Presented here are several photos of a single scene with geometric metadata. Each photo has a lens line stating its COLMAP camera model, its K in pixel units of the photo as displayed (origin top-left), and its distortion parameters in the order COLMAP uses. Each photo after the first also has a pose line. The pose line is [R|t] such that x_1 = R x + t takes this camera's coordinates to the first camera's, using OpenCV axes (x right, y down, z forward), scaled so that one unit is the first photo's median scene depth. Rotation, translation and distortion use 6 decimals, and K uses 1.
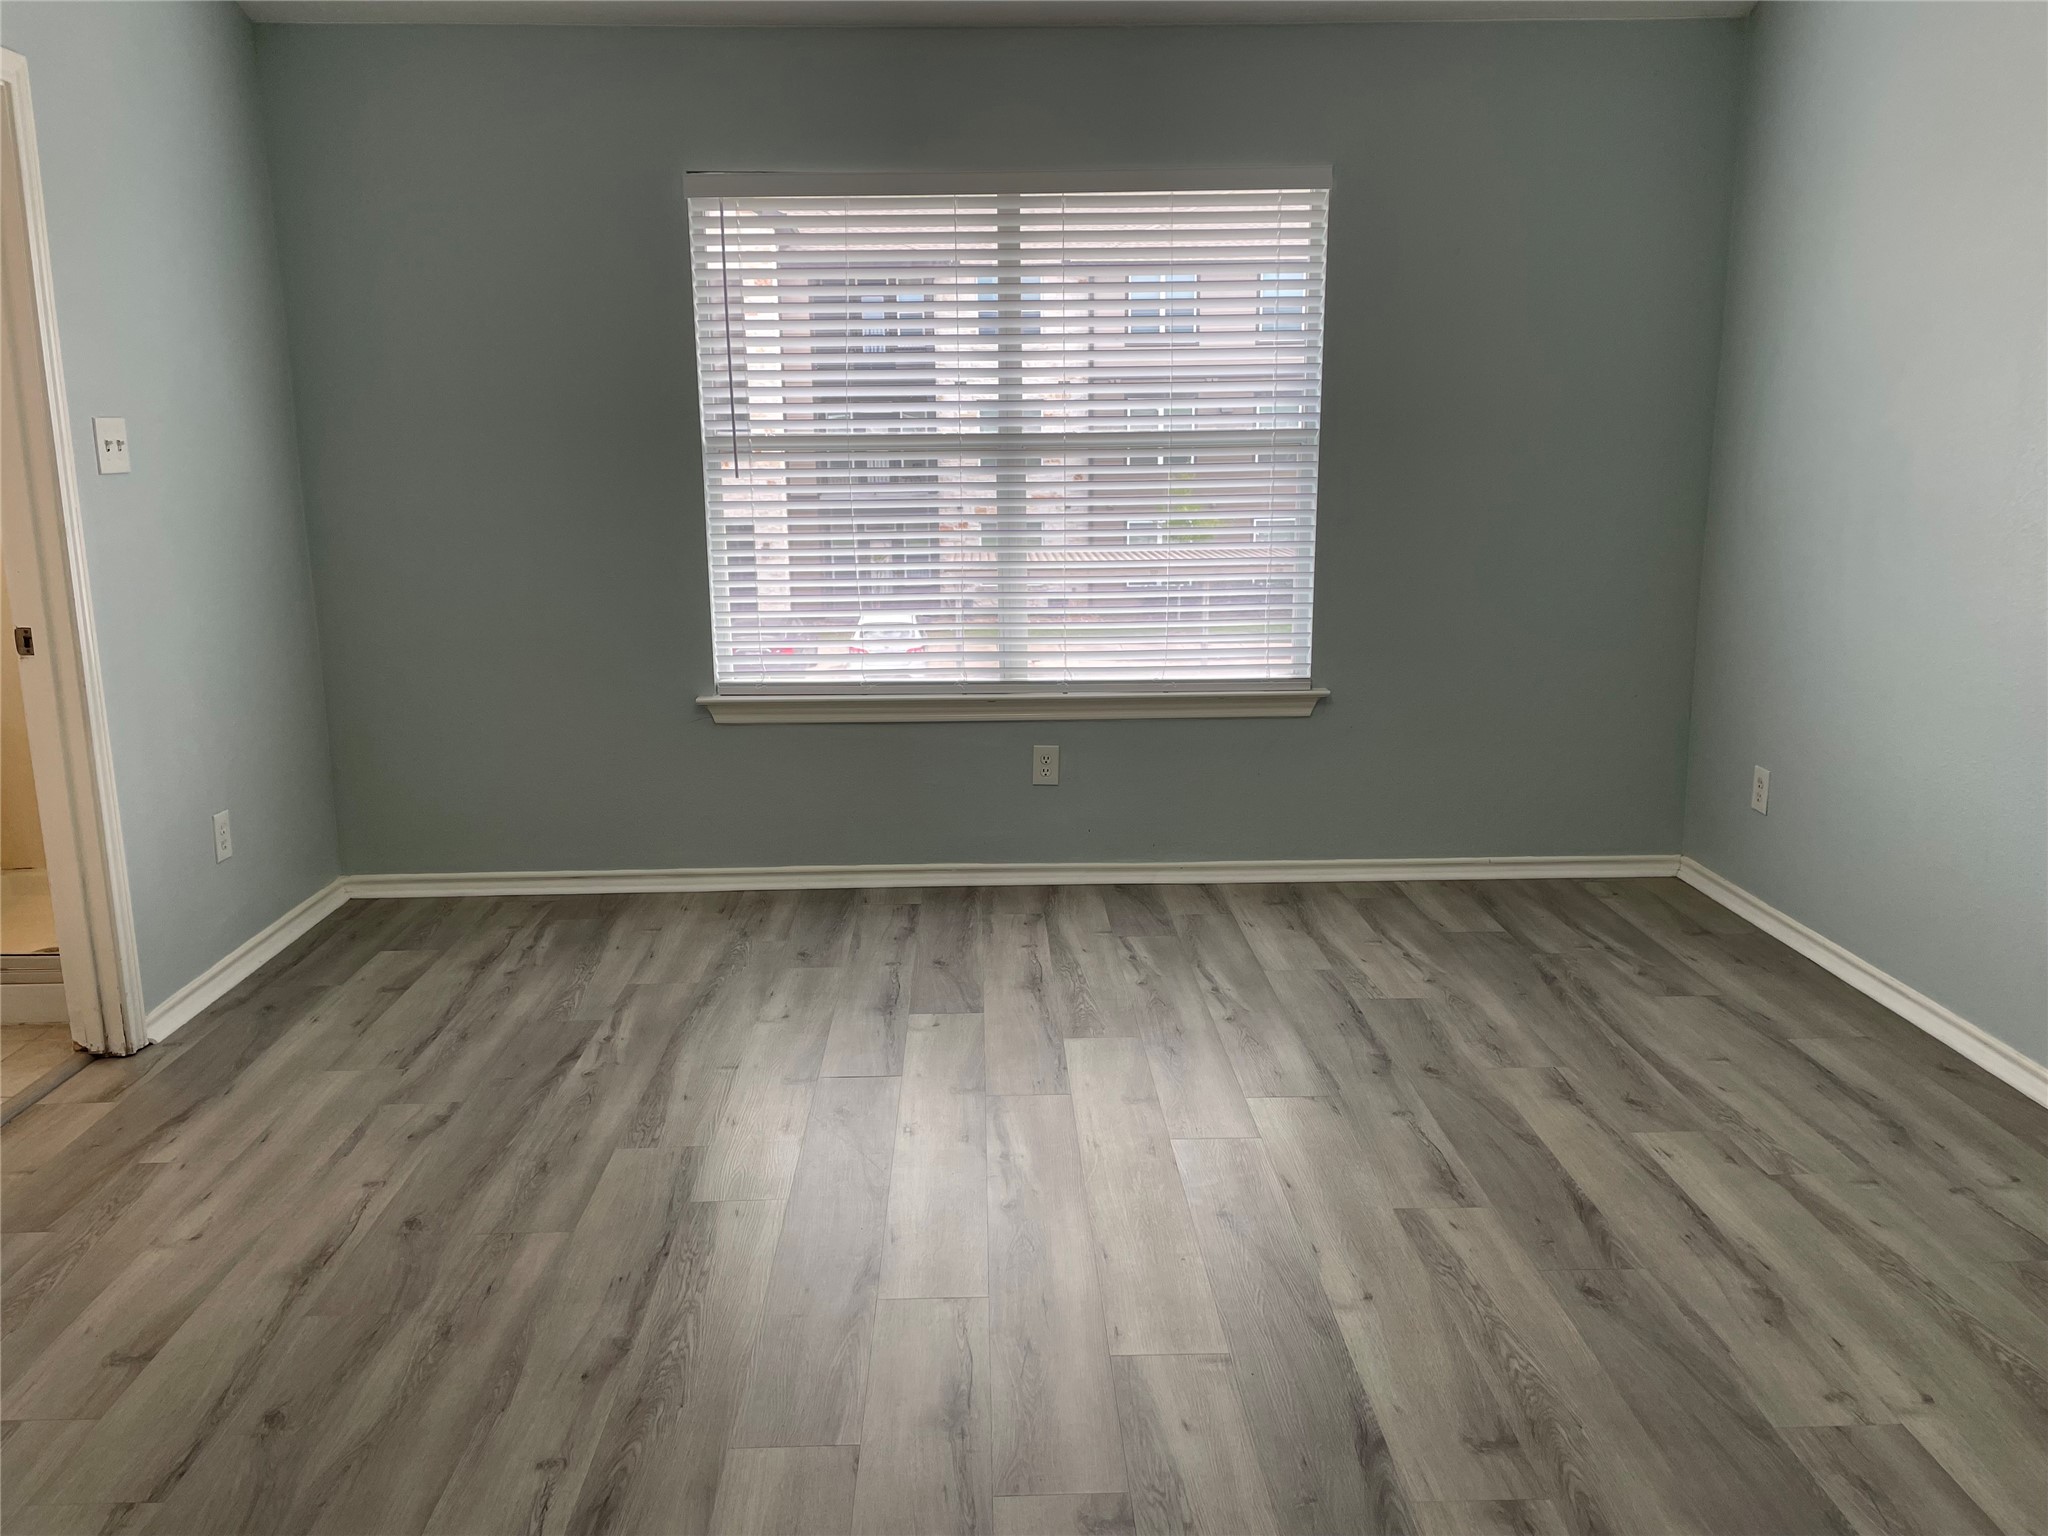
lens RADIAL K [[1535.6, 0, 1016.9], [0, 1535.6, 752.3], [0, 0, 1]] dist [0.092049, -0.114554]
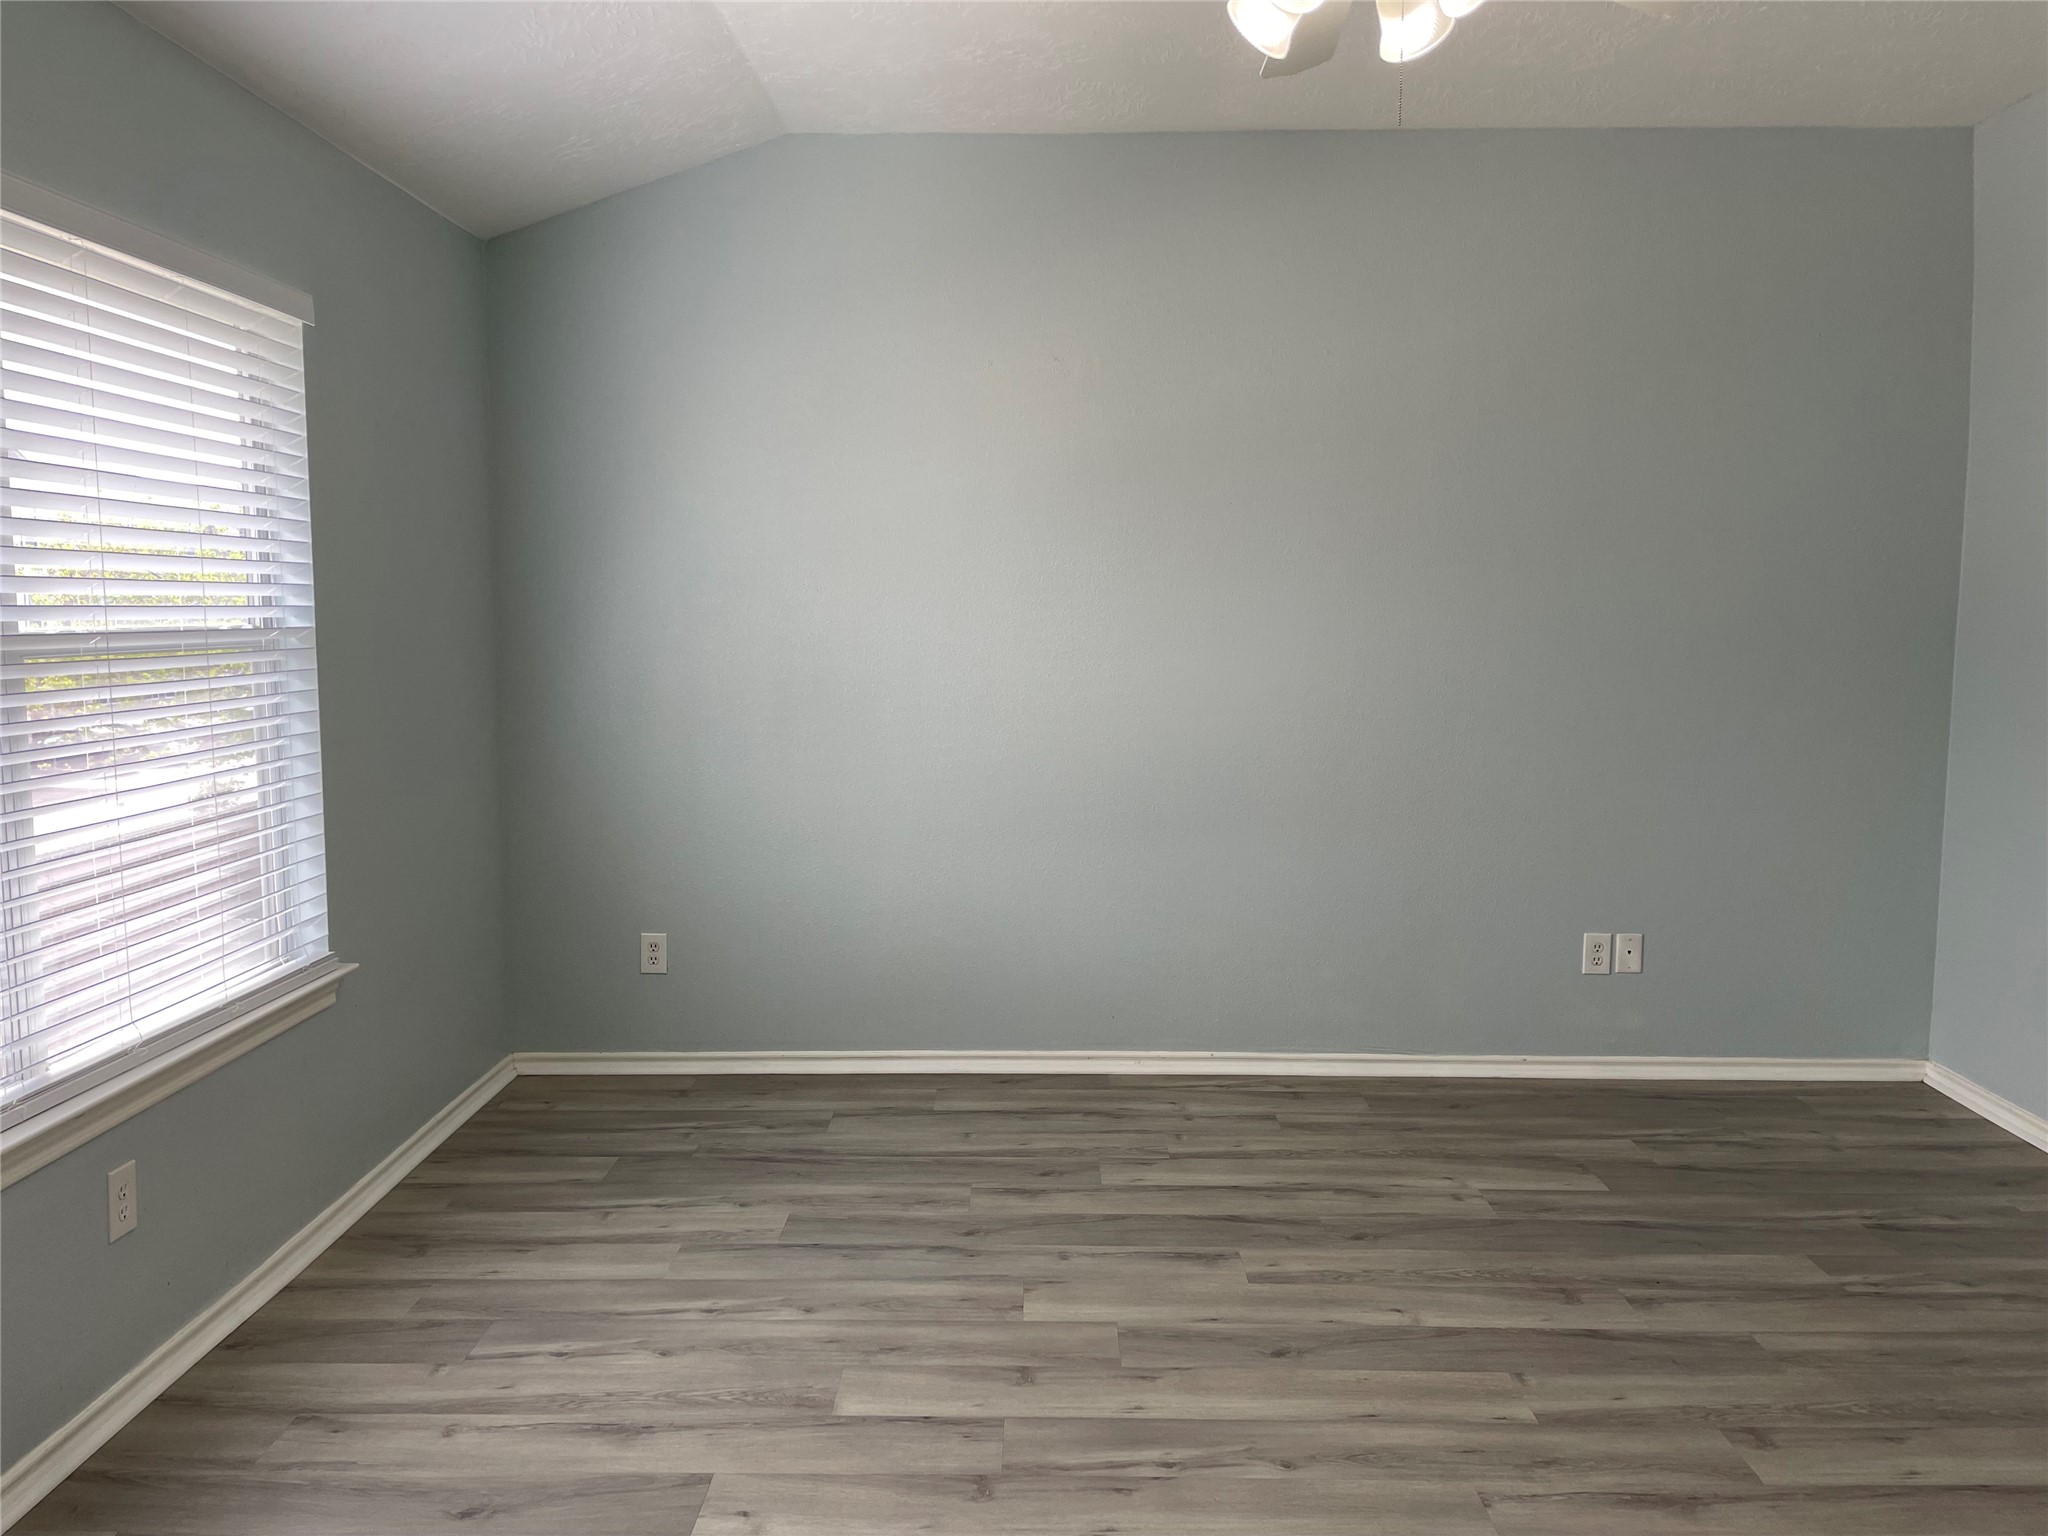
lens RADIAL K [[1535.6, 0, 1016.9], [0, 1535.6, 752.3], [0, 0, 1]] dist [0.092049, -0.114554]
pose [[0.042181, -0.083051, 0.995652, -0.660906], [0.202573, 0.976552, 0.072876, -0.160640], [-0.978358, 0.198618, 0.058016, 0.753202]]
